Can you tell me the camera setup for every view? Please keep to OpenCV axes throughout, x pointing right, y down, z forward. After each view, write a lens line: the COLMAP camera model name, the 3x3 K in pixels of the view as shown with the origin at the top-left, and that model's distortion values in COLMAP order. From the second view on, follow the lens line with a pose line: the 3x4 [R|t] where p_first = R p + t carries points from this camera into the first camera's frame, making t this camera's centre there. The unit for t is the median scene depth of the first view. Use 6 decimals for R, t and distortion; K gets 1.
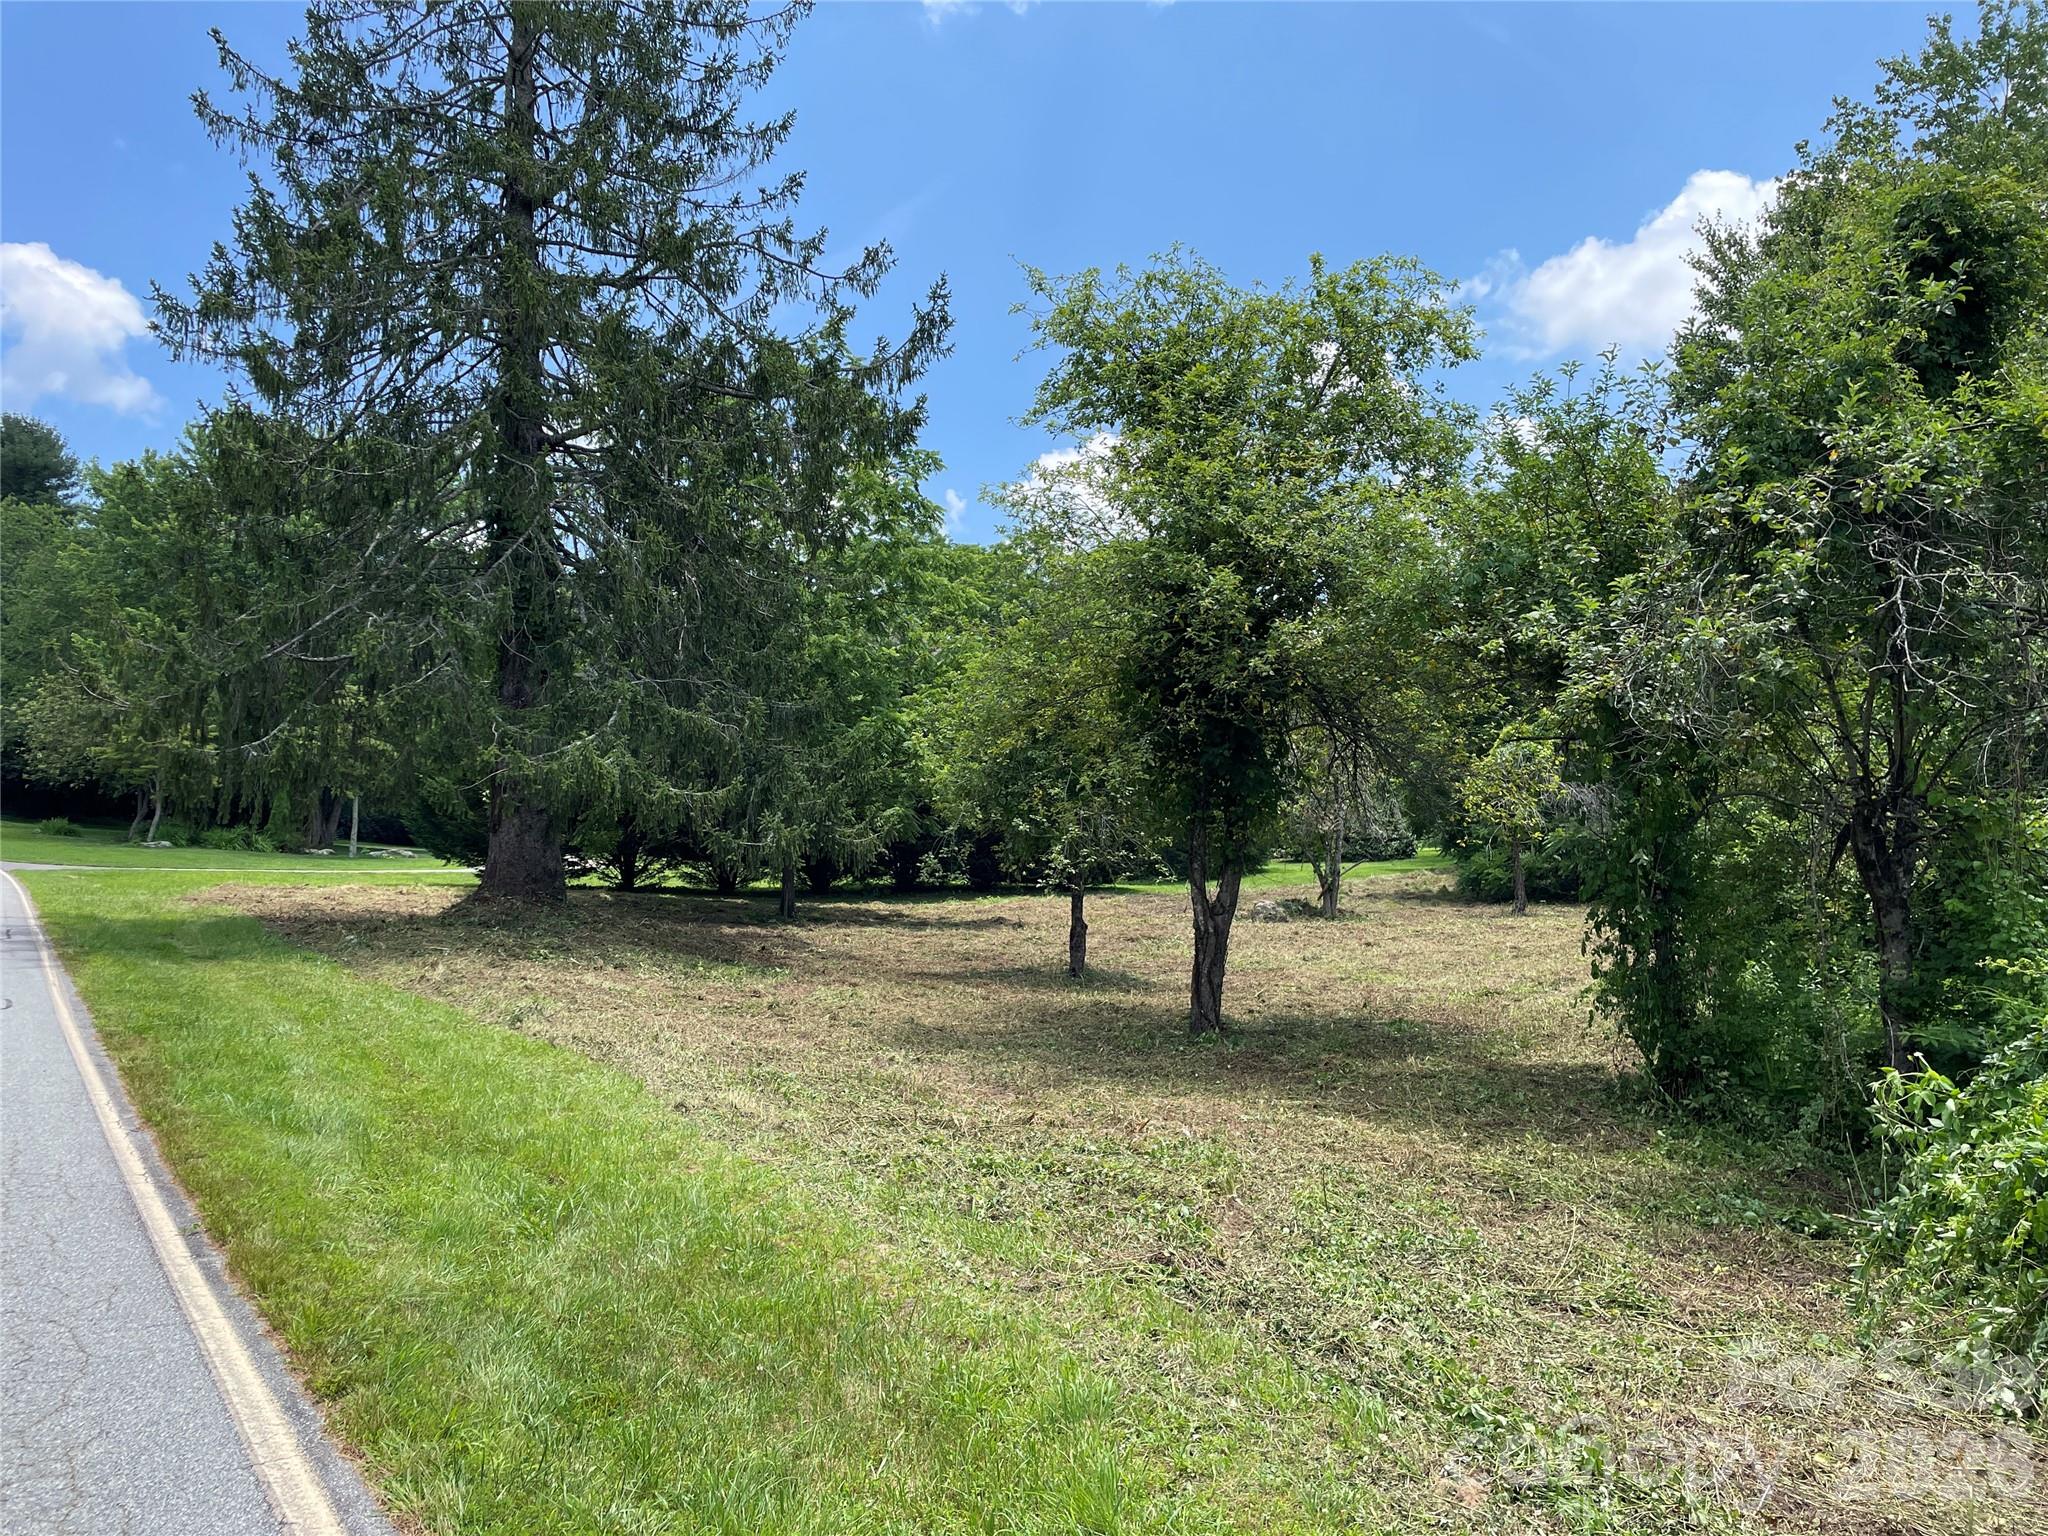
lens RADIAL K [[1539.3, 0, 1013.8], [0, 1539.3, 752.8], [0, 0, 1]] dist [0.088808, -0.112328]
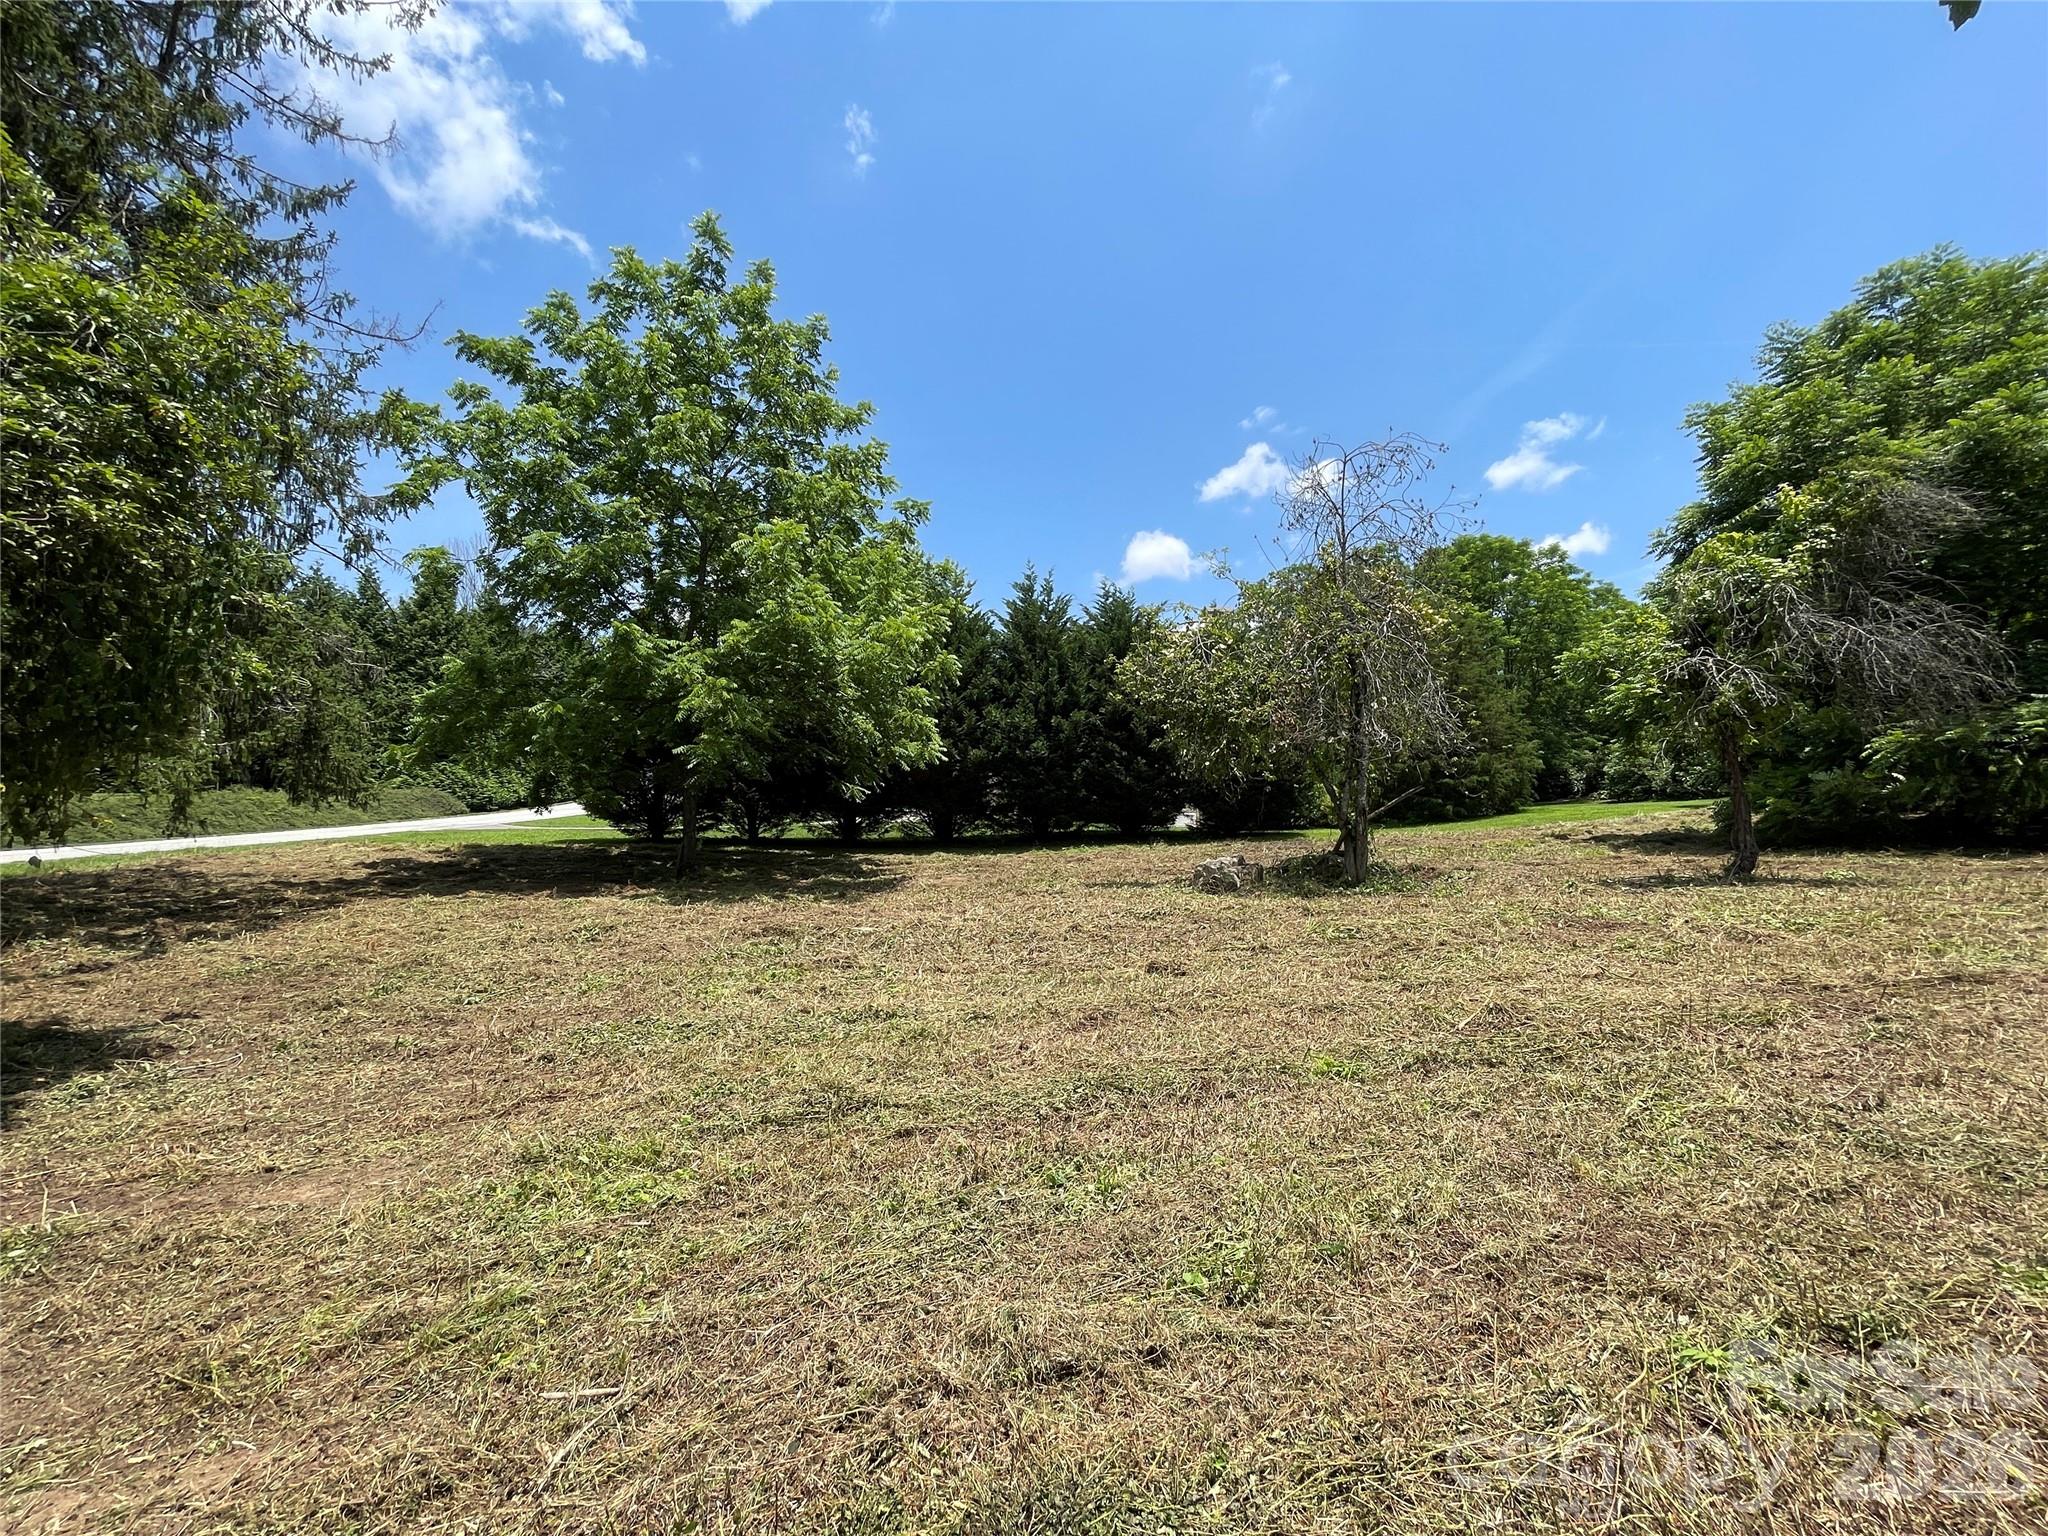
lens RADIAL K [[826.6, 0, 1024.8], [0, 826.6, 763.6], [0, 0, 1]] dist [-0.005510, 0.000710]
pose [[0.852395, -0.055123, -0.519984, 0.394922], [0.058359, 0.998244, -0.010155, 0.078751], [0.519631, -0.021690, 0.854116, 0.940611]]
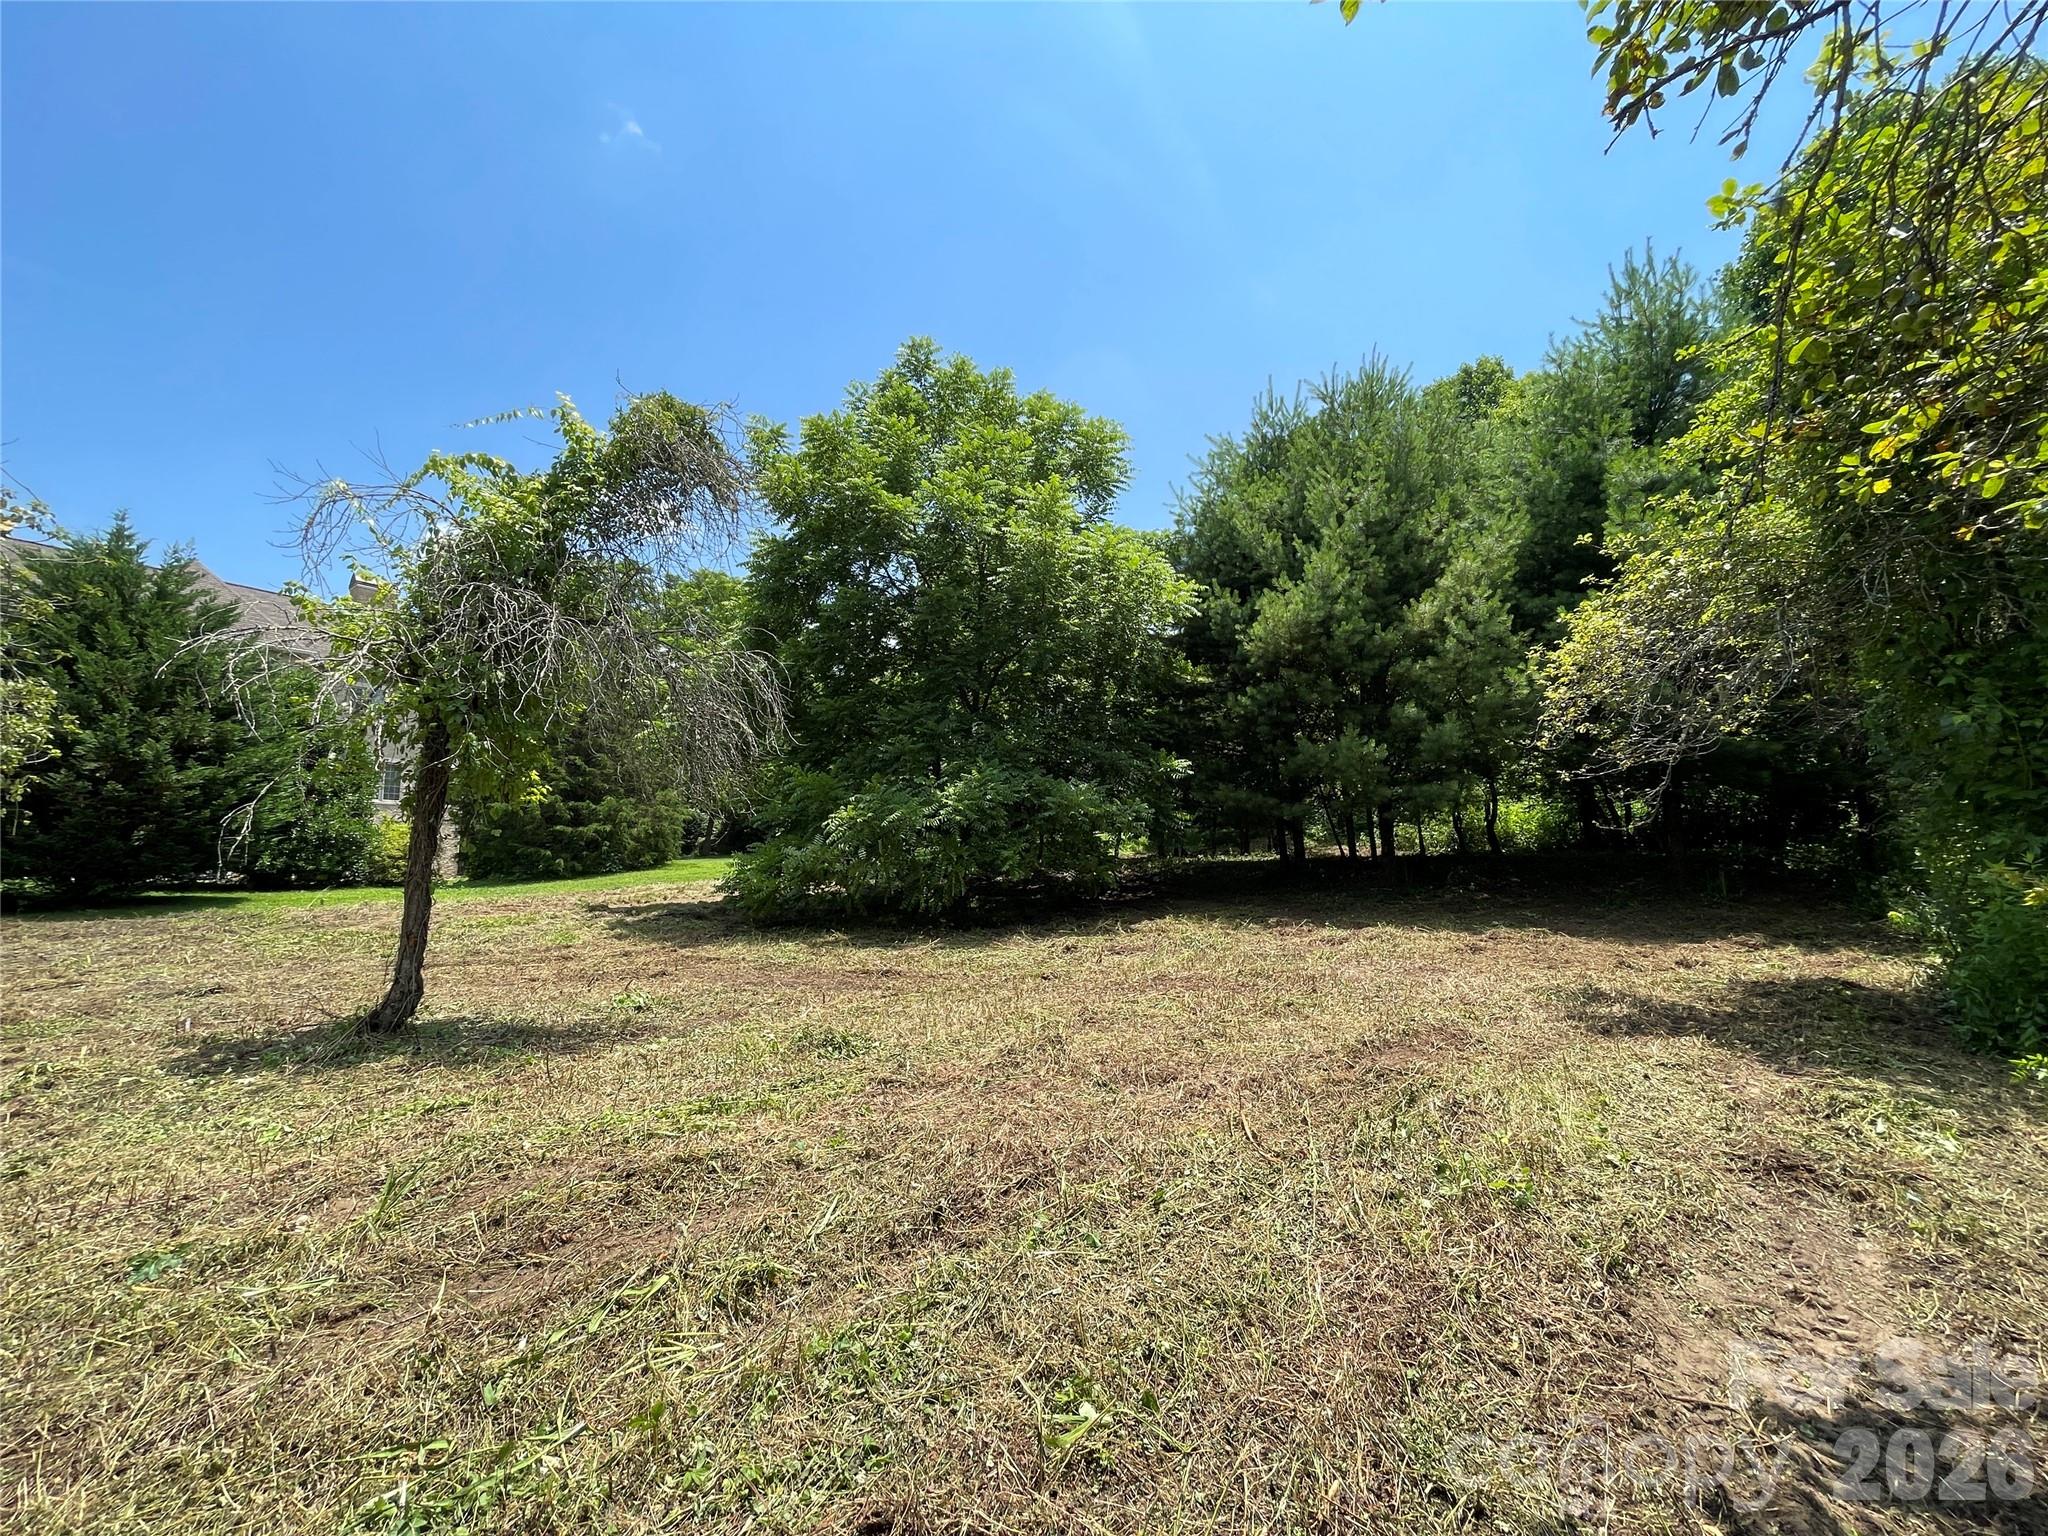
lens RADIAL K [[826.6, 0, 1013.4], [0, 826.6, 771.6], [0, 0, 1]] dist [-0.005510, 0.000710]
pose [[0.976934, 0.025039, 0.212069, 0.604878], [-0.017939, 0.999214, -0.035342, 0.085716], [-0.212788, 0.030722, 0.976615, 1.219098]]
